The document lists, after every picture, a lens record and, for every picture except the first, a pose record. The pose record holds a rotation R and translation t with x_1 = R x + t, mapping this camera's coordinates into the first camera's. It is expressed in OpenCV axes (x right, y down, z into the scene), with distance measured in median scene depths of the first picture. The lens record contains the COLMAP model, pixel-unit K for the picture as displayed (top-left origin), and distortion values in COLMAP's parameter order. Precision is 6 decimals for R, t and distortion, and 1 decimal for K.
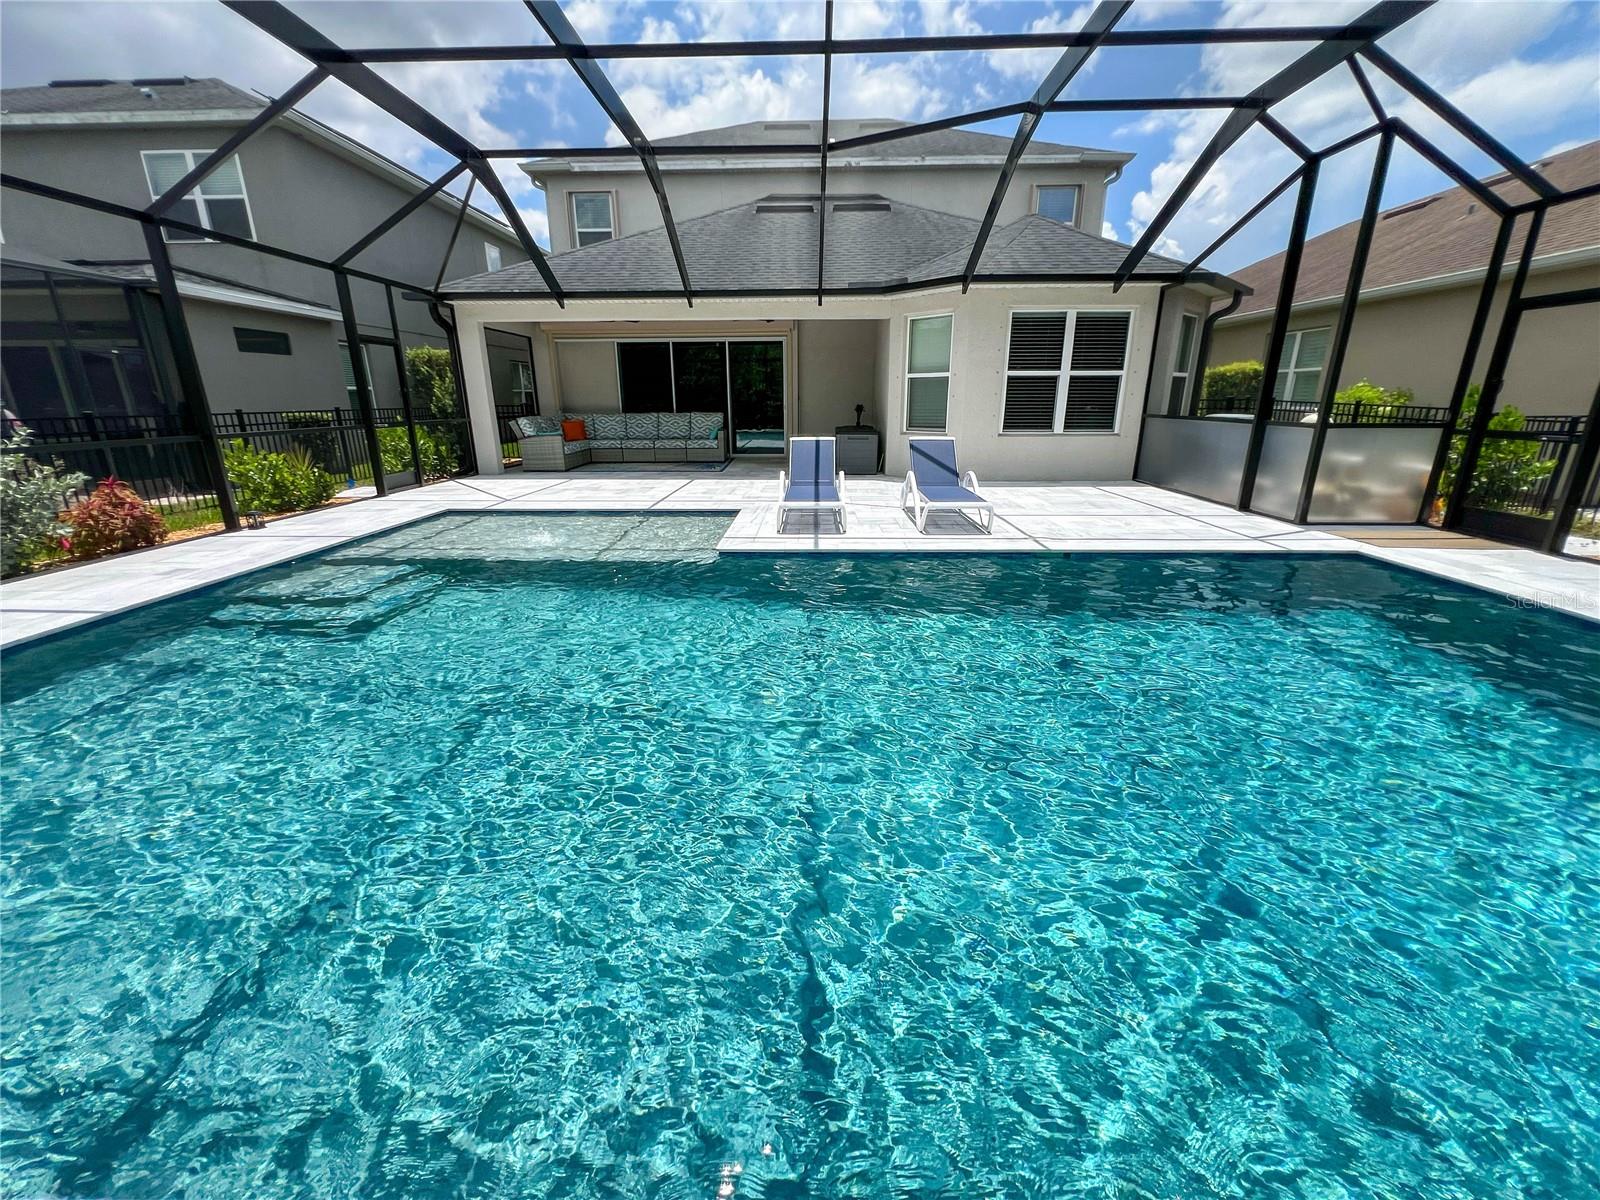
lens RADIAL K [[645.0, 0, 791.0], [0, 645.0, 594.9], [0, 0, 1]] dist [-0.002340, 0.000245]
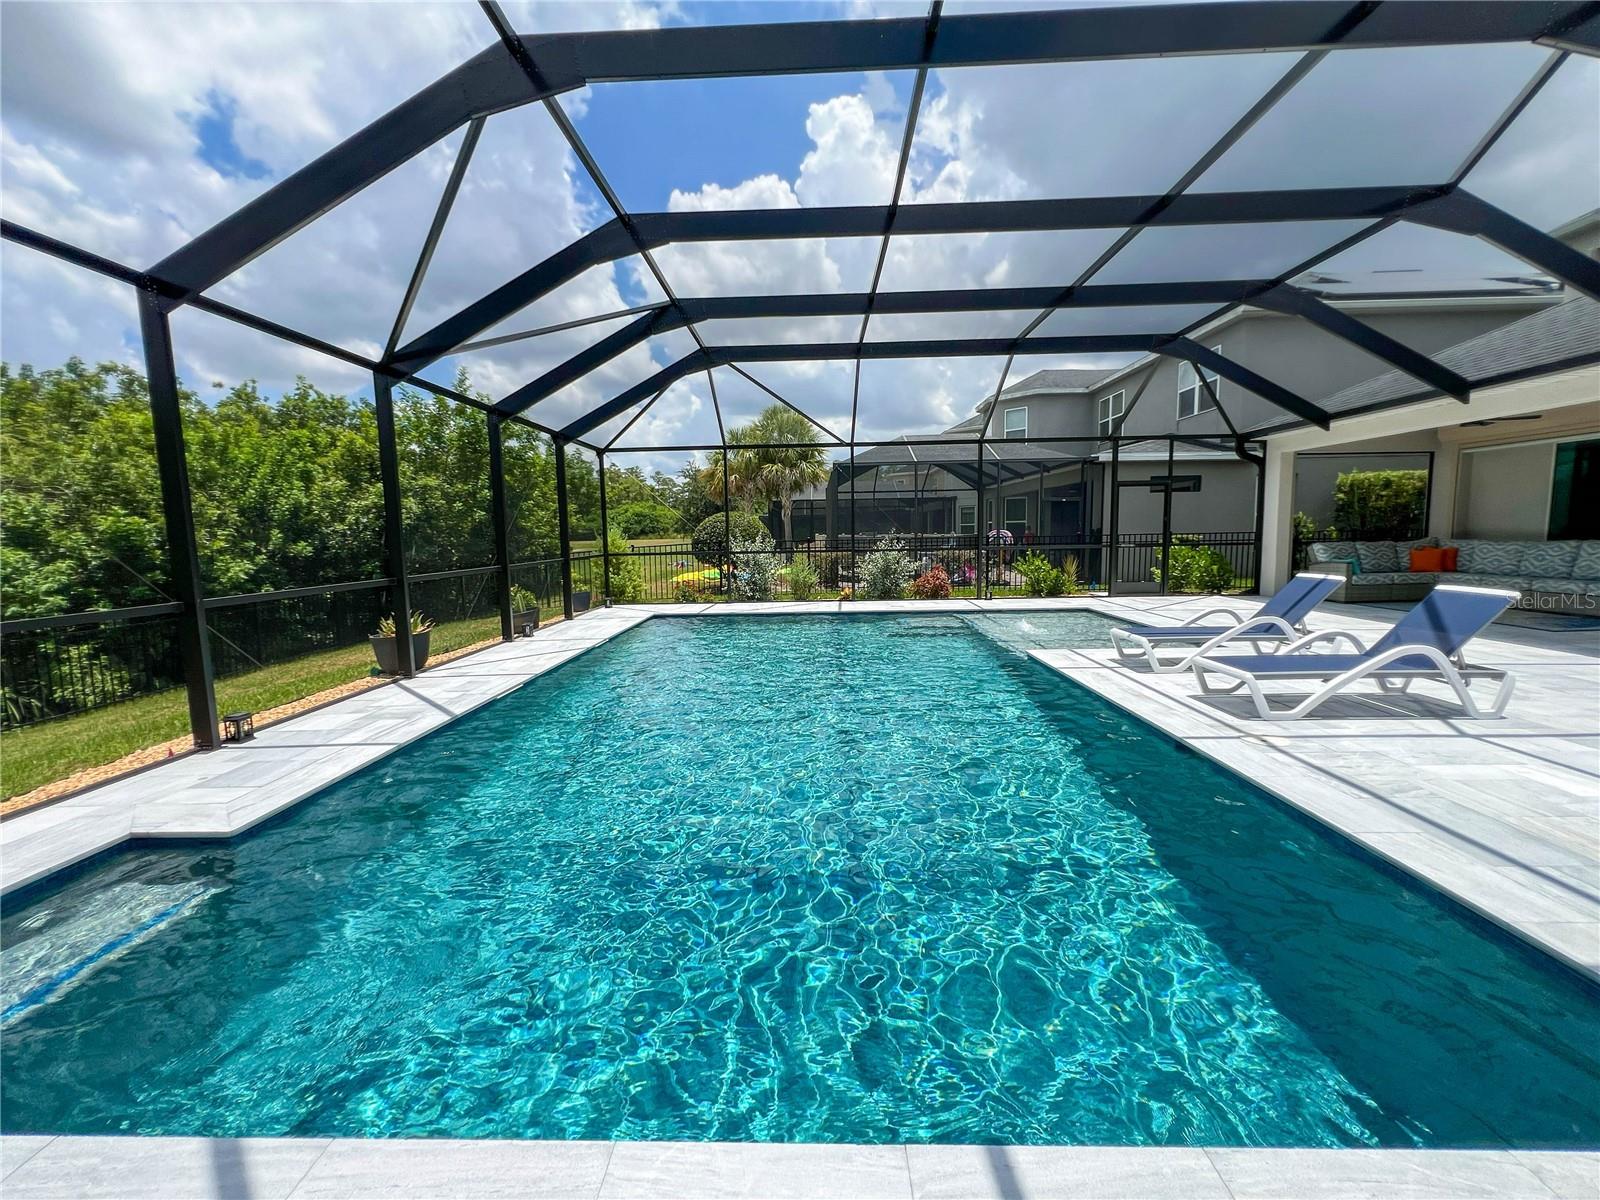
lens RADIAL K [[645.0, 0, 794.2], [0, 645.0, 595.4], [0, 0, 1]] dist [-0.002340, 0.000245]
pose [[0.003636, 0.104036, -0.994567, 0.571000], [-0.277362, 0.955656, 0.098951, -0.088951], [0.960759, 0.275495, 0.032331, 0.273894]]
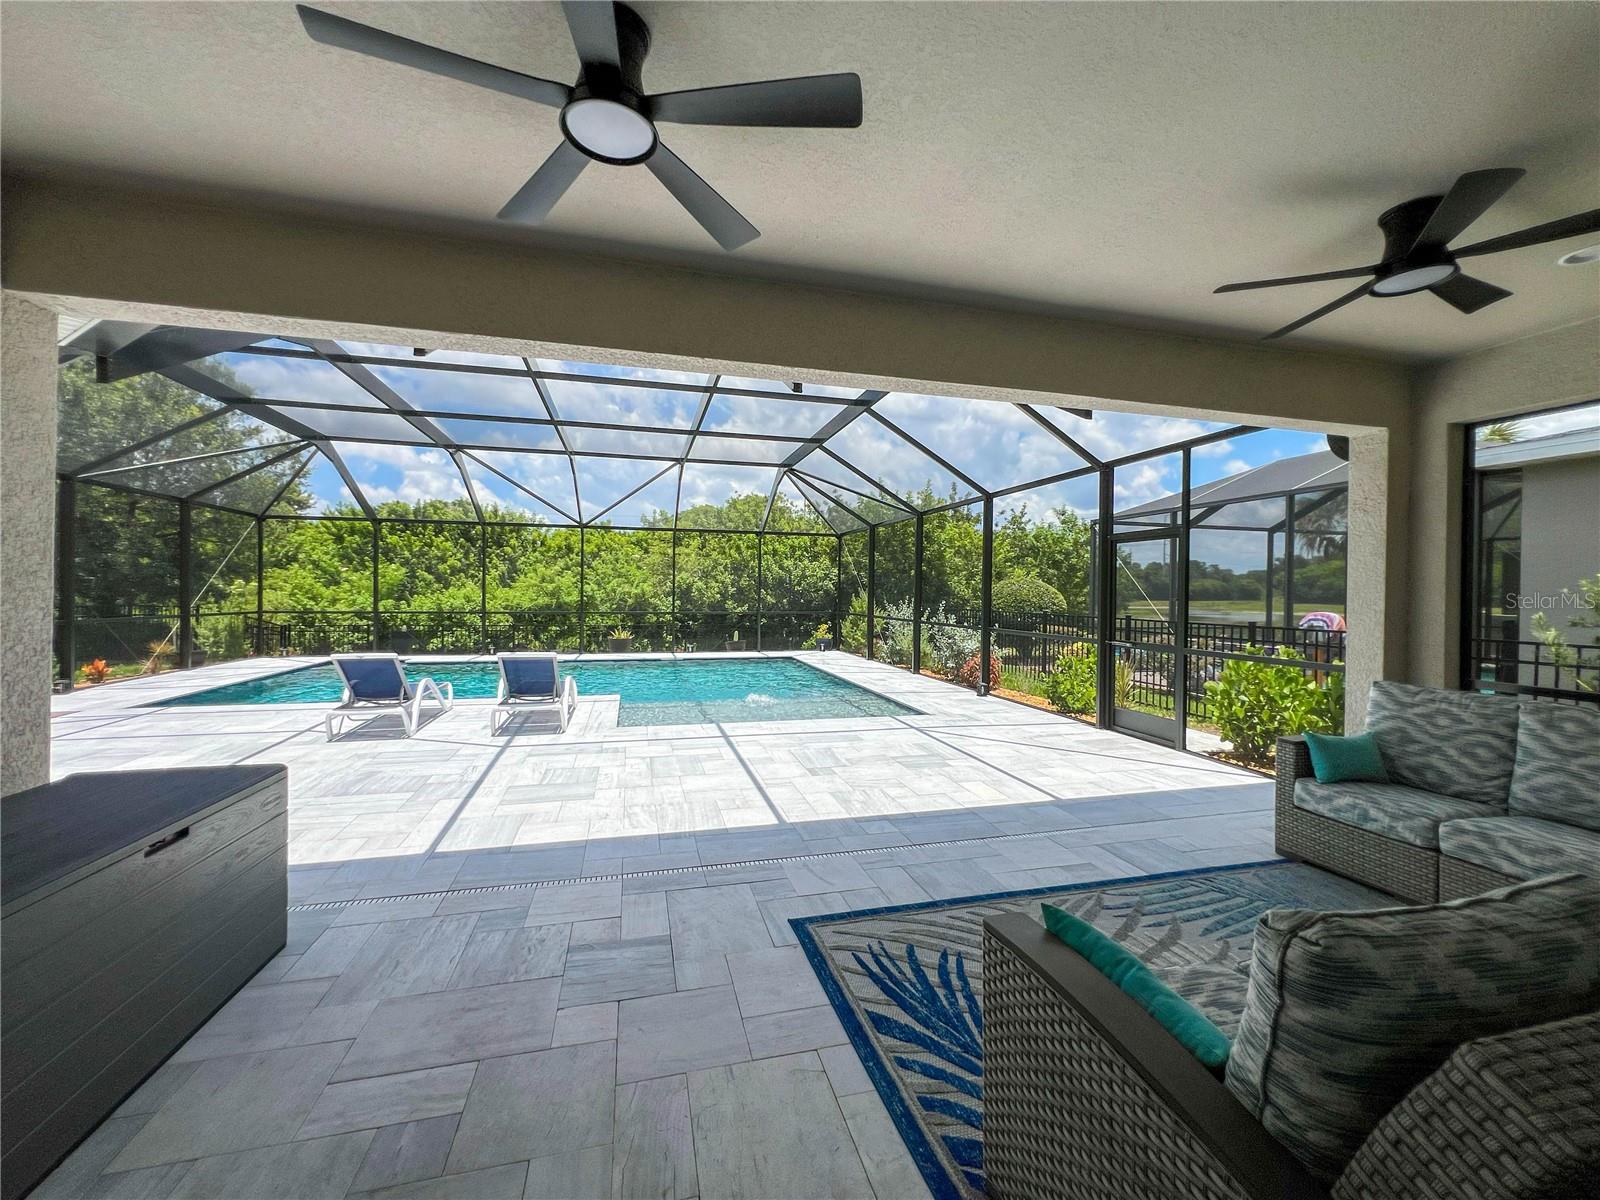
lens RADIAL K [[645.0, 0, 798.9], [0, 645.0, 596.2], [0, 0, 1]] dist [-0.002340, 0.000245]
pose [[-0.959992, -0.003535, -0.280005, -0.044049], [-0.088185, 0.952861, 0.290310, -0.415822], [0.265780, 0.303387, -0.915050, 1.300555]]
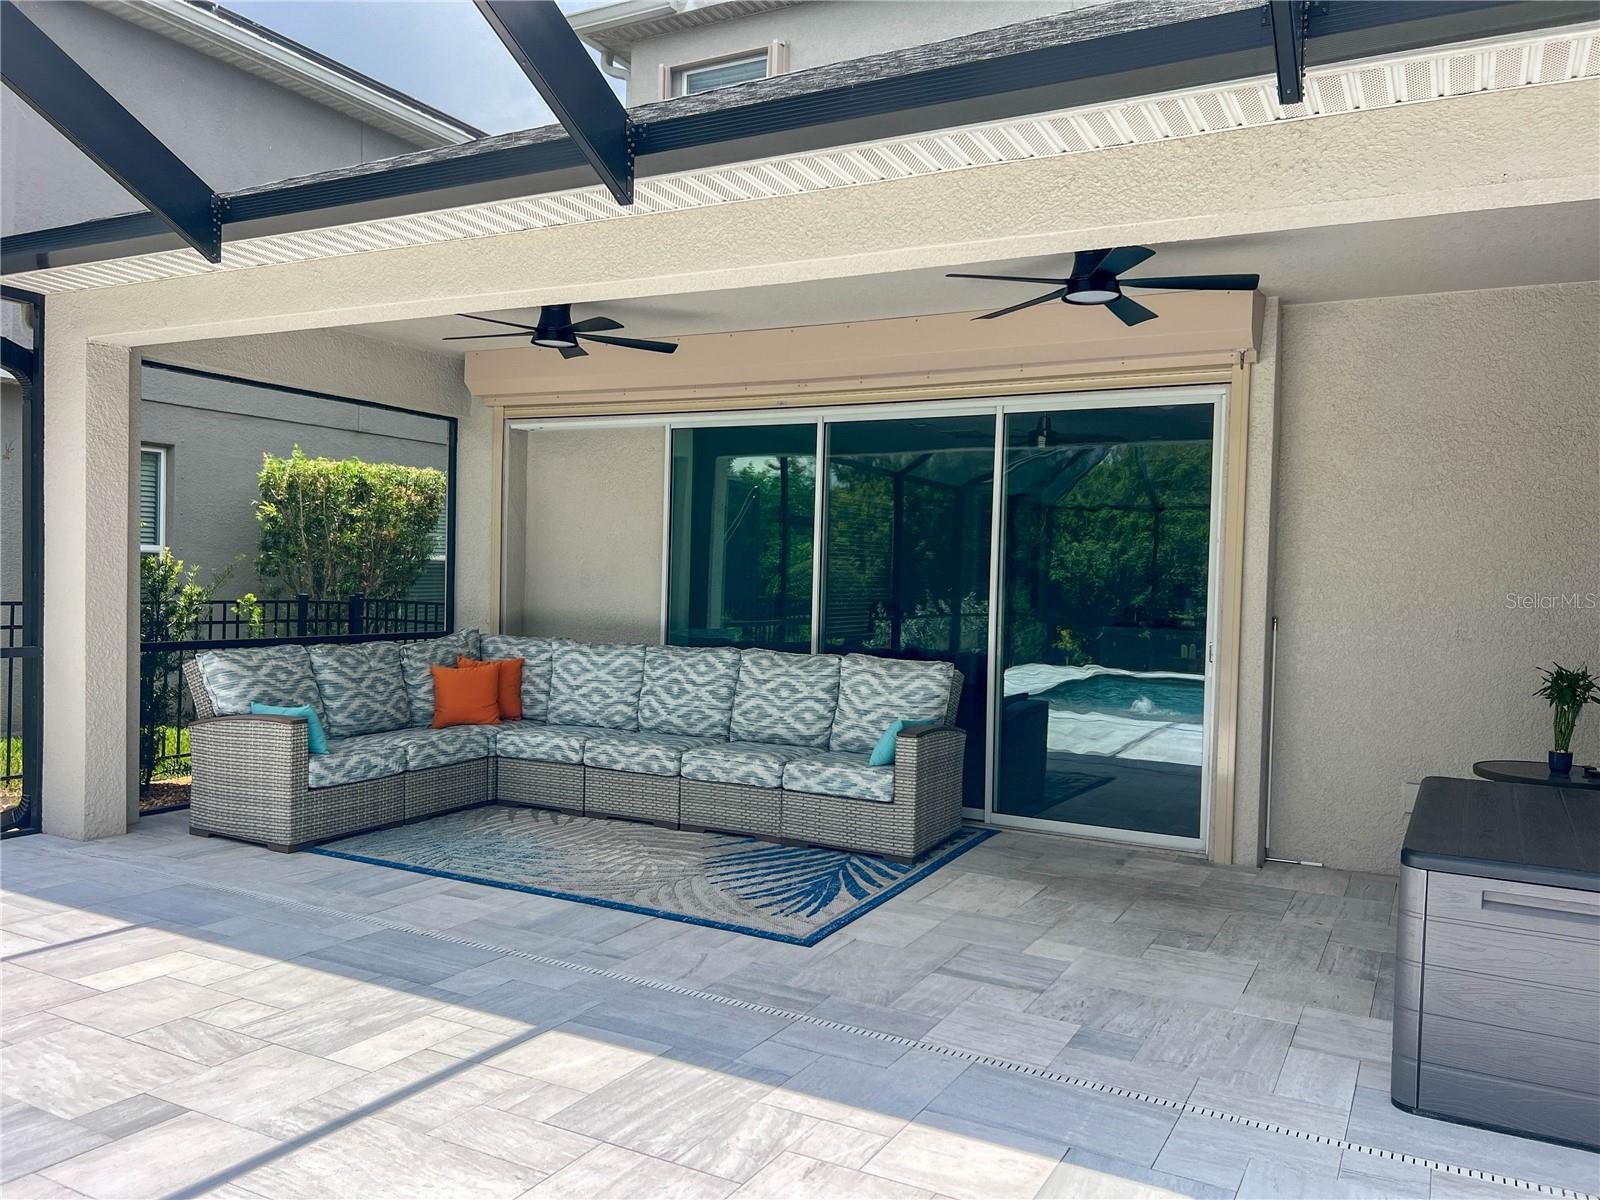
lens RADIAL K [[1221.9, 0, 796.3], [0, 1221.9, 599.9], [0, 0, 1]] dist [0.030441, -0.016787]
pose [[0.893521, 0.038222, -0.447392, 0.074844], [-0.161390, 0.957124, -0.240554, -0.223335], [0.419015, 0.287145, 0.861379, 0.675249]]
